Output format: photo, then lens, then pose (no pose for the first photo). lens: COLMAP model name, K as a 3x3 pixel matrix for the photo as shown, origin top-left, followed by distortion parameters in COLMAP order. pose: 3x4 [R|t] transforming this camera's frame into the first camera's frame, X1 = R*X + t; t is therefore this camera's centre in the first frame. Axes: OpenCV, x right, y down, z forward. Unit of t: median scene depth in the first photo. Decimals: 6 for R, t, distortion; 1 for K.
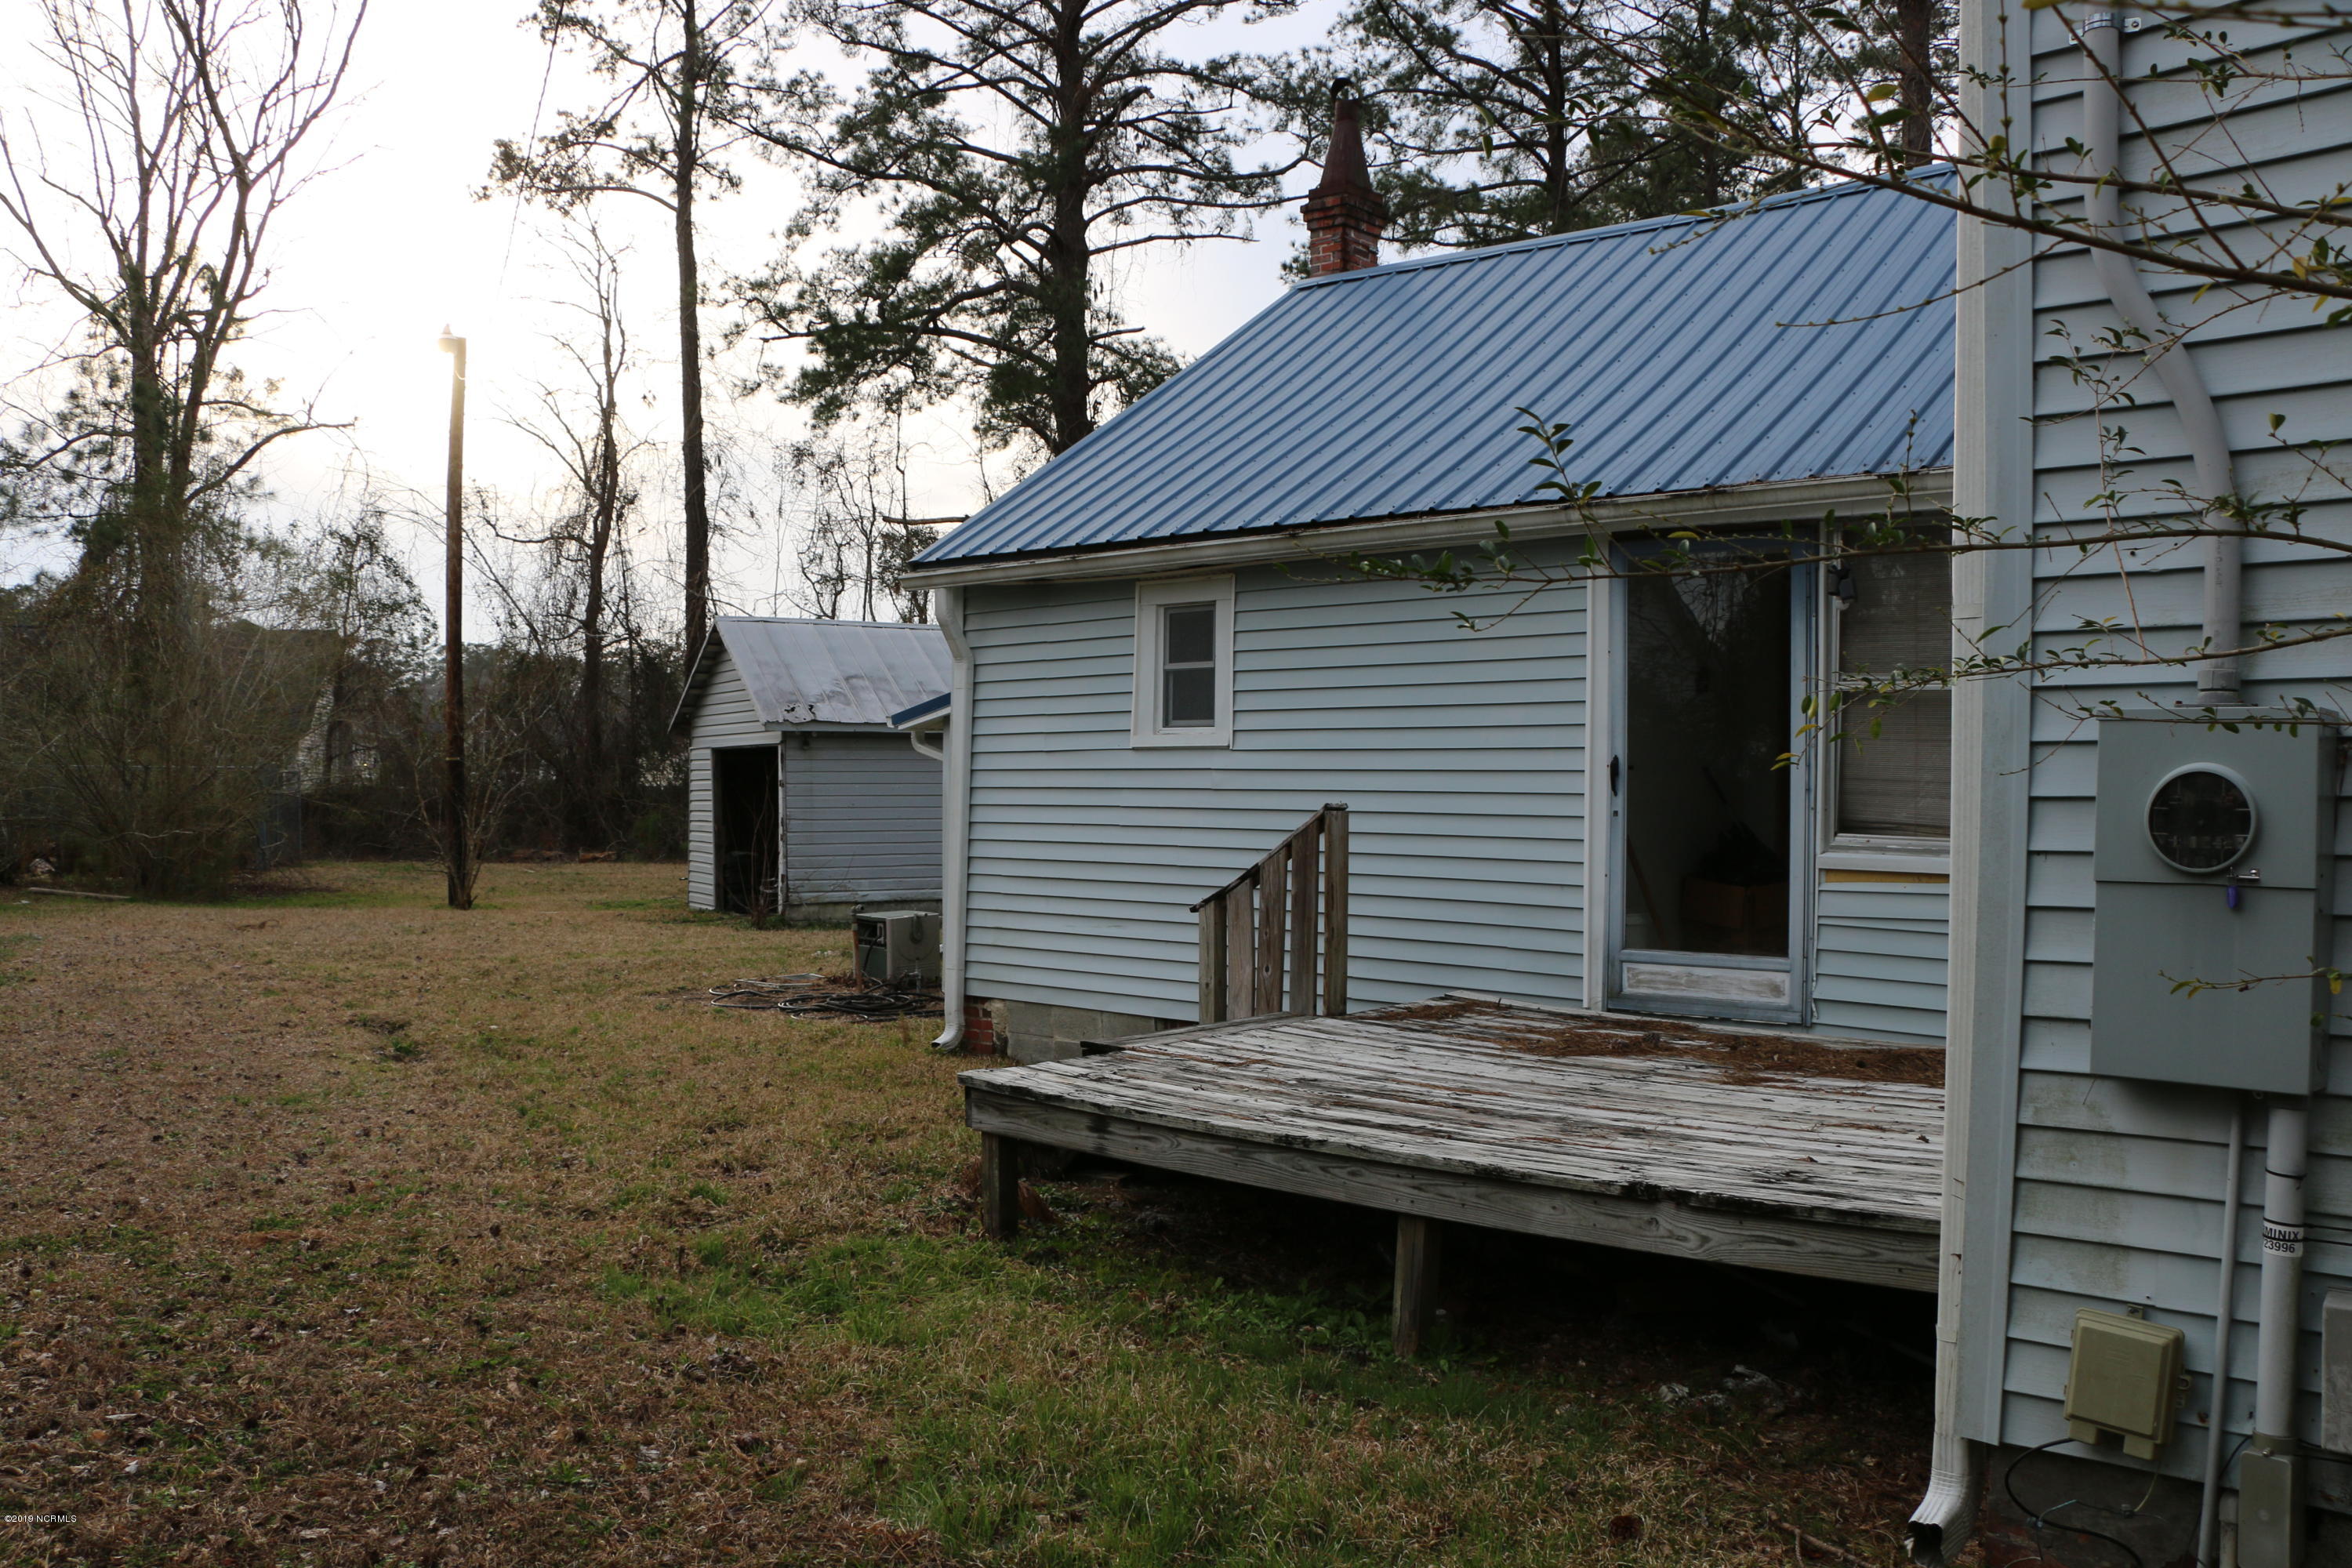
lens RADIAL K [[1915.7, 0, 1162.2], [0, 1915.7, 800.1], [0, 0, 1]] dist [-0.193805, 0.178528]
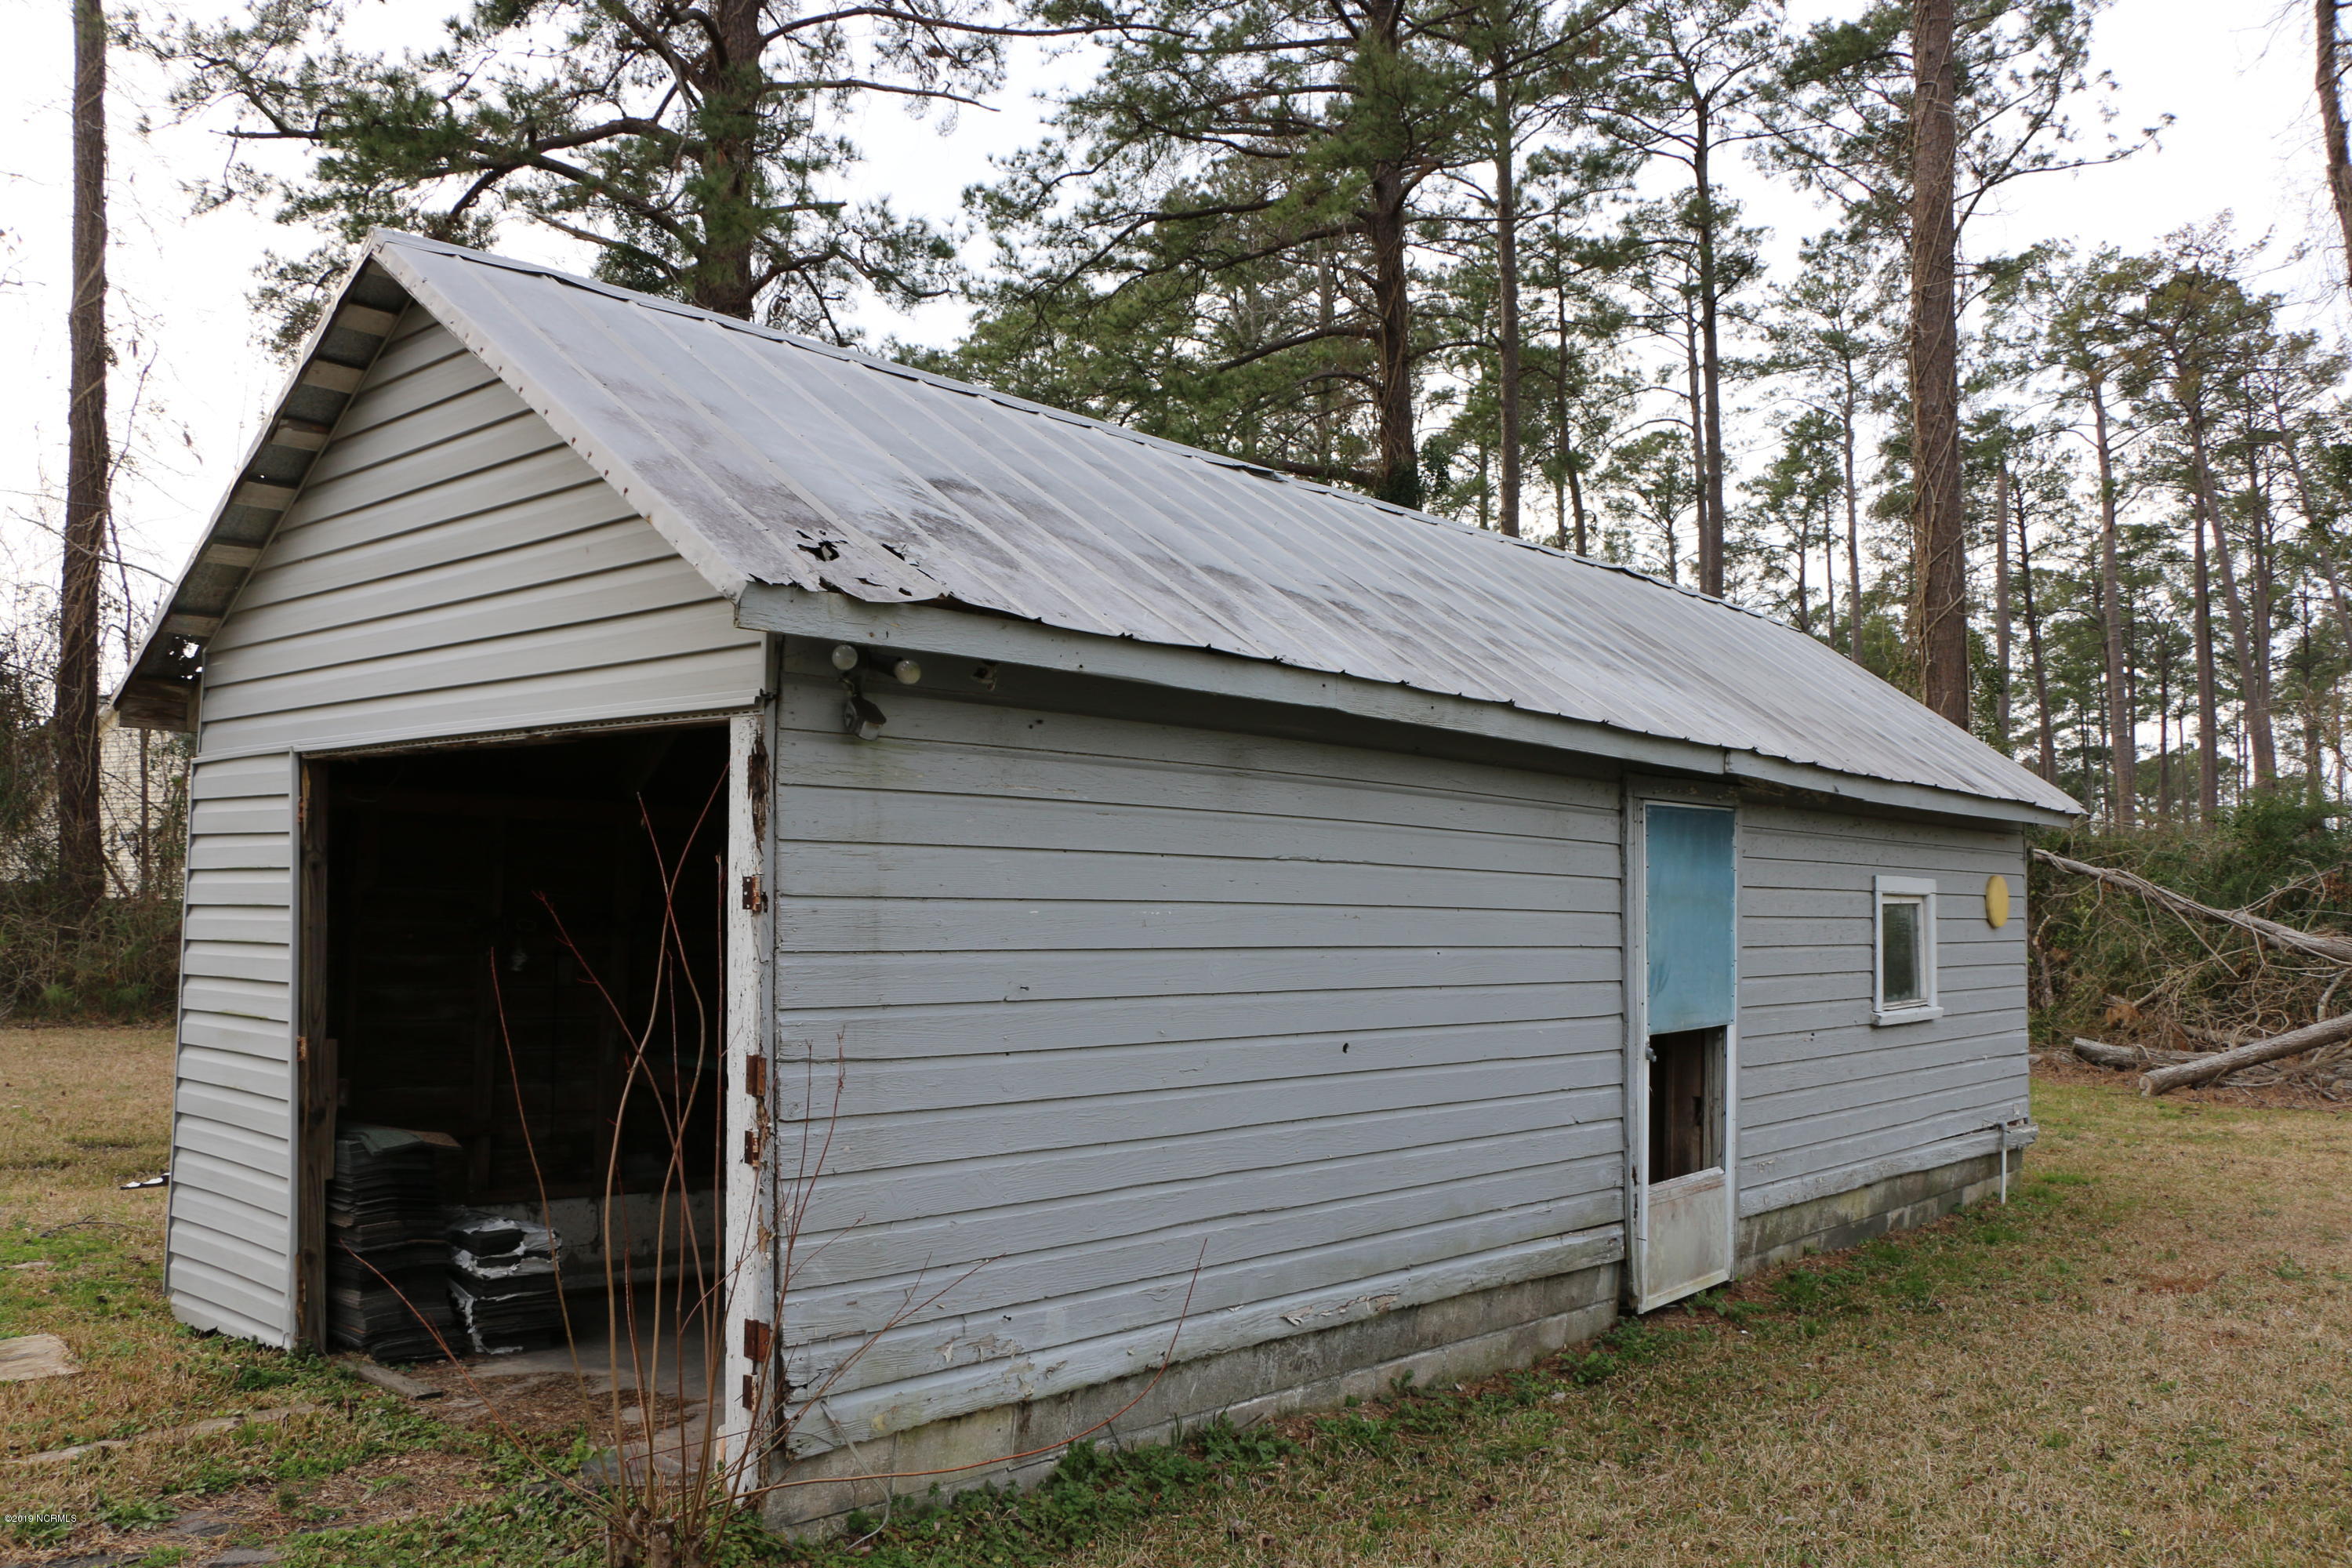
lens RADIAL K [[1915.7, 0, 1162.2], [0, 1915.7, 800.1], [0, 0, 1]] dist [-0.193805, 0.178528]
pose [[0.950005, 0.031218, 0.310671, -0.109194], [-0.013132, 0.998104, -0.060141, -0.003345], [-0.311959, 0.053054, 0.948613, 0.383600]]
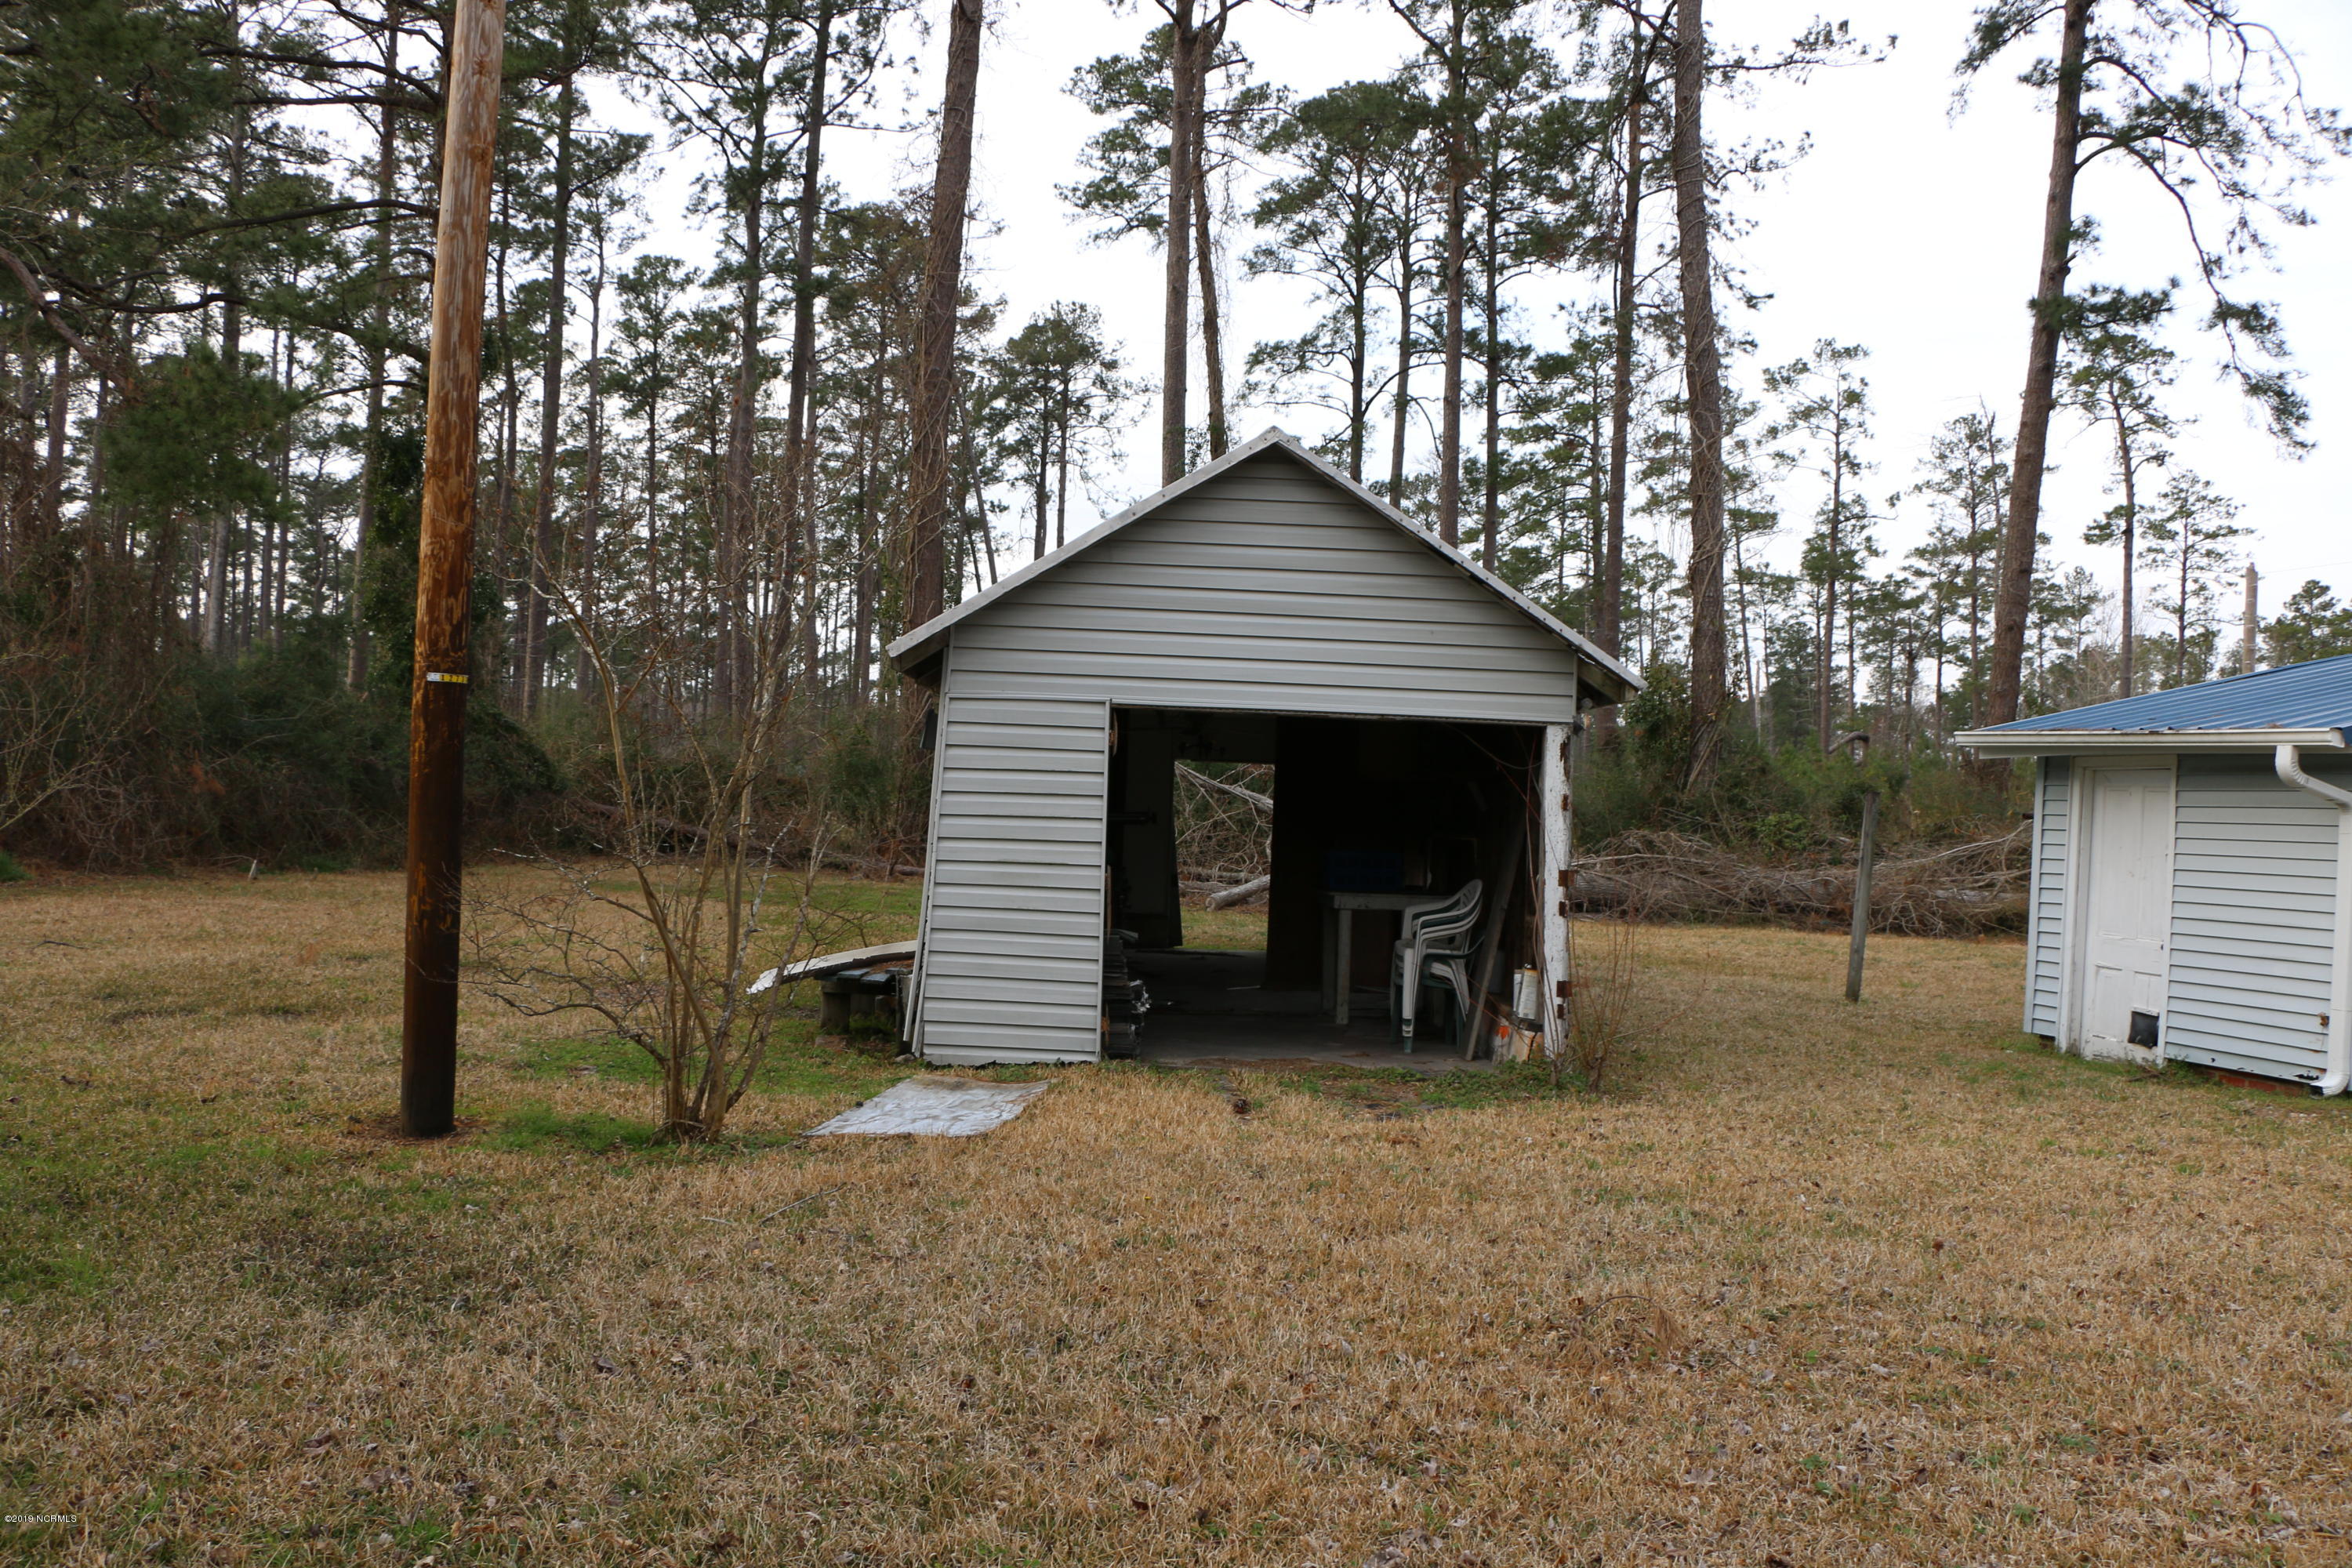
lens RADIAL K [[1915.7, 0, 1162.2], [0, 1915.7, 800.1], [0, 0, 1]] dist [-0.193805, 0.178528]
pose [[0.494865, 0.015379, 0.868834, -0.330930], [-0.035814, 0.999355, 0.002710, -0.003268], [-0.868232, -0.032457, 0.495096, 0.411660]]
